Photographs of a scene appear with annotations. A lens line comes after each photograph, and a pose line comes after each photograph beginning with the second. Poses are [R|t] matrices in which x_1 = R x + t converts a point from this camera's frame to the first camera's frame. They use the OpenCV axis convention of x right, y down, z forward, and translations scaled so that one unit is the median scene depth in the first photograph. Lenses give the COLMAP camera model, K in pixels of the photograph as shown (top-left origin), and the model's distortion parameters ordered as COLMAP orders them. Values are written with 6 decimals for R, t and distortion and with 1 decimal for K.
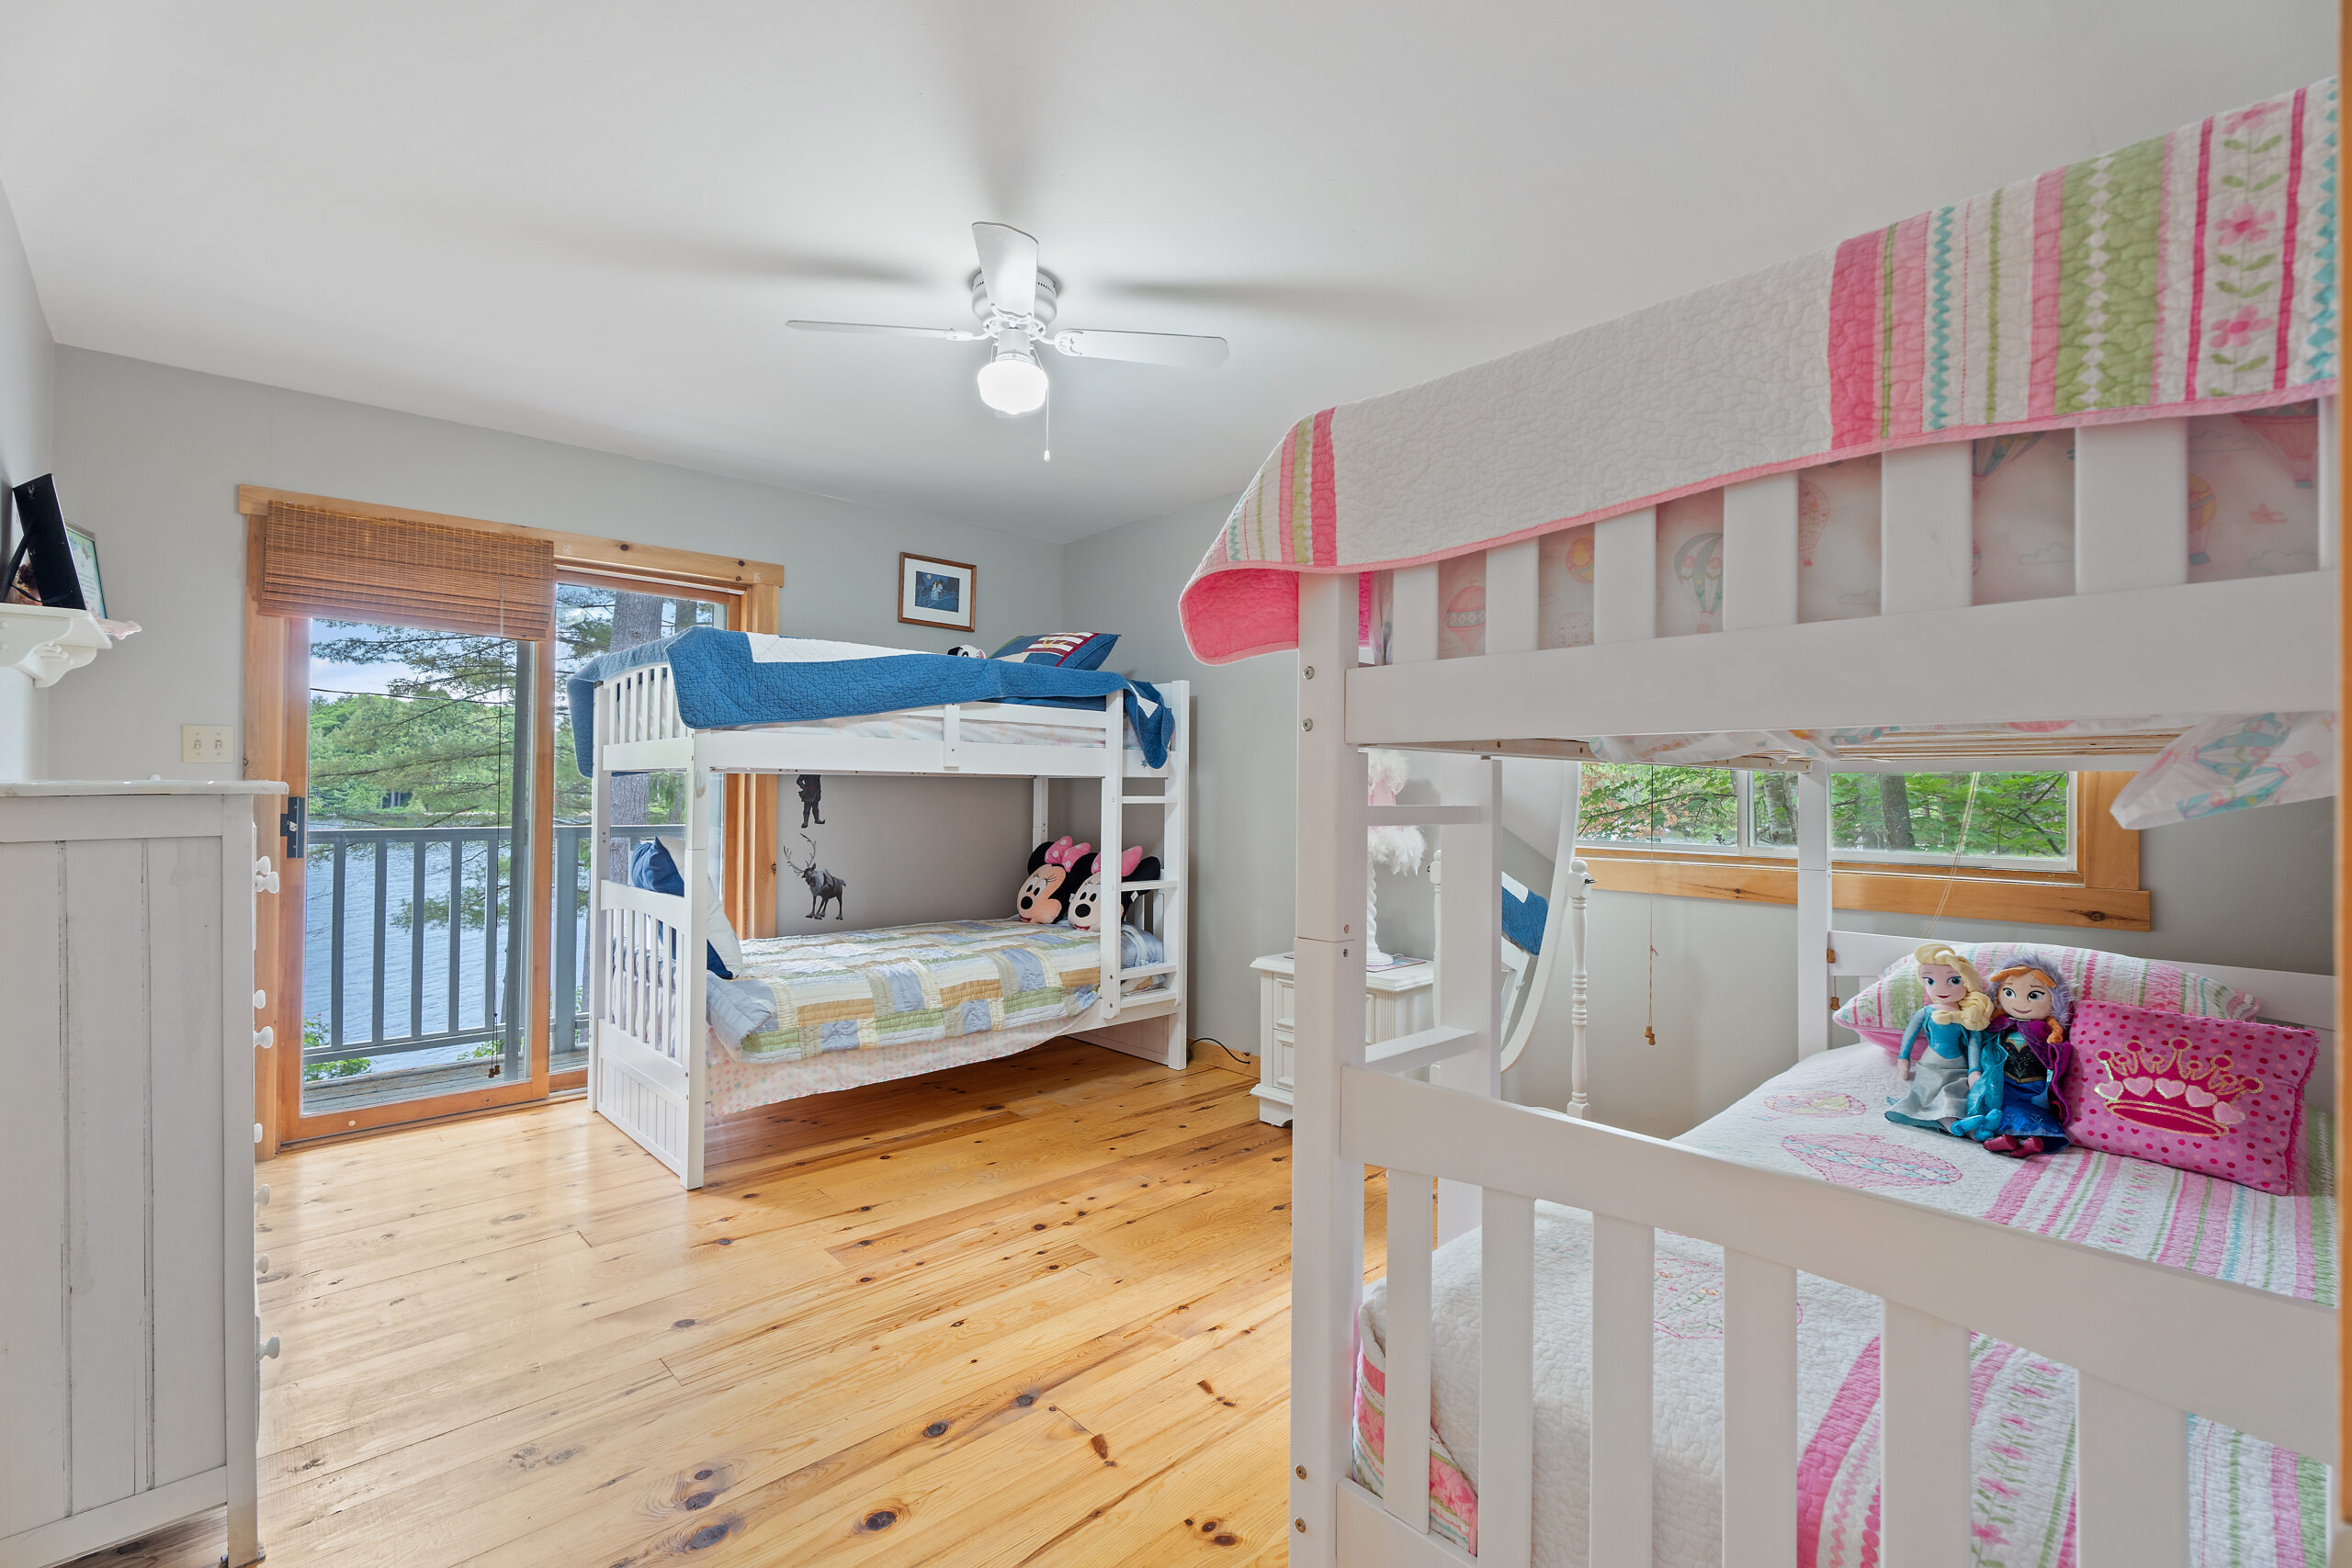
lens RADIAL K [[1045.6, 0, 1163.2], [0, 1045.6, 773.7], [0, 0, 1]] dist [0.001400, 0.000065]
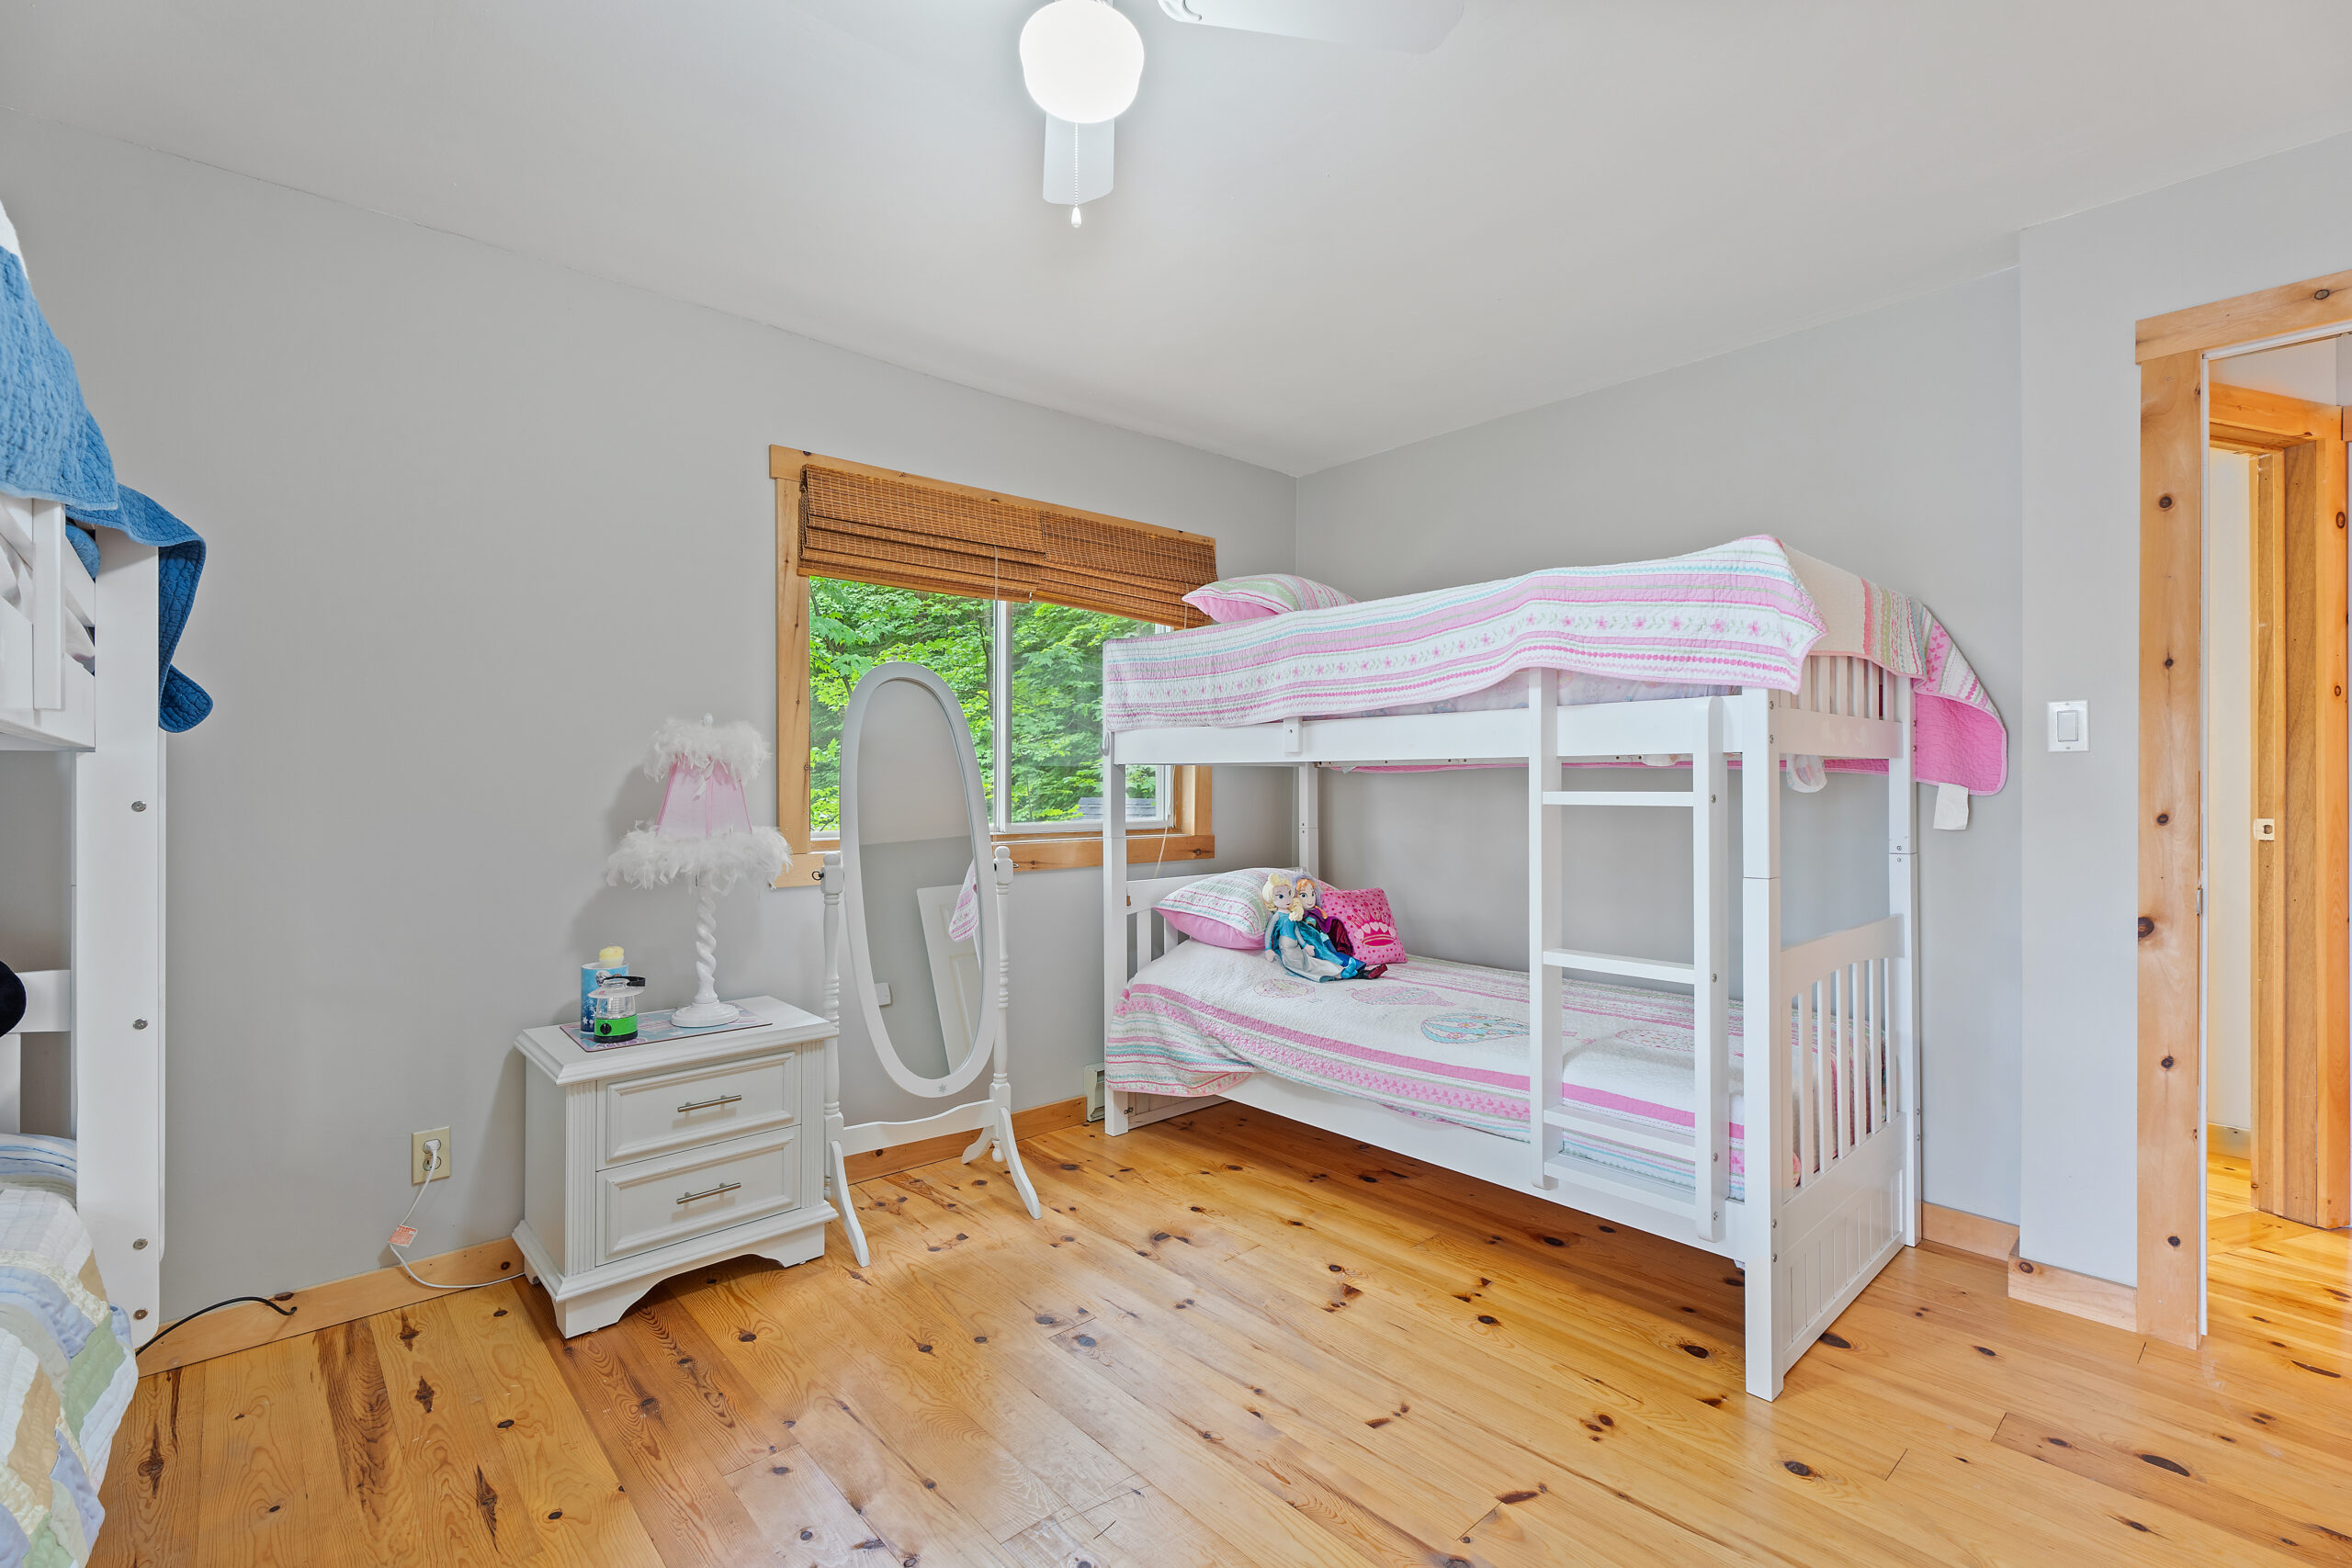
lens RADIAL K [[1045.6, 0, 1163.2], [0, 1045.6, 773.7], [0, 0, 1]] dist [0.001400, 0.000065]
pose [[0.006844, -0.000751, 0.999976, -0.603089], [-0.017014, 0.999855, 0.000868, 0.007505], [-0.999832, -0.017020, 0.006830, 0.808721]]
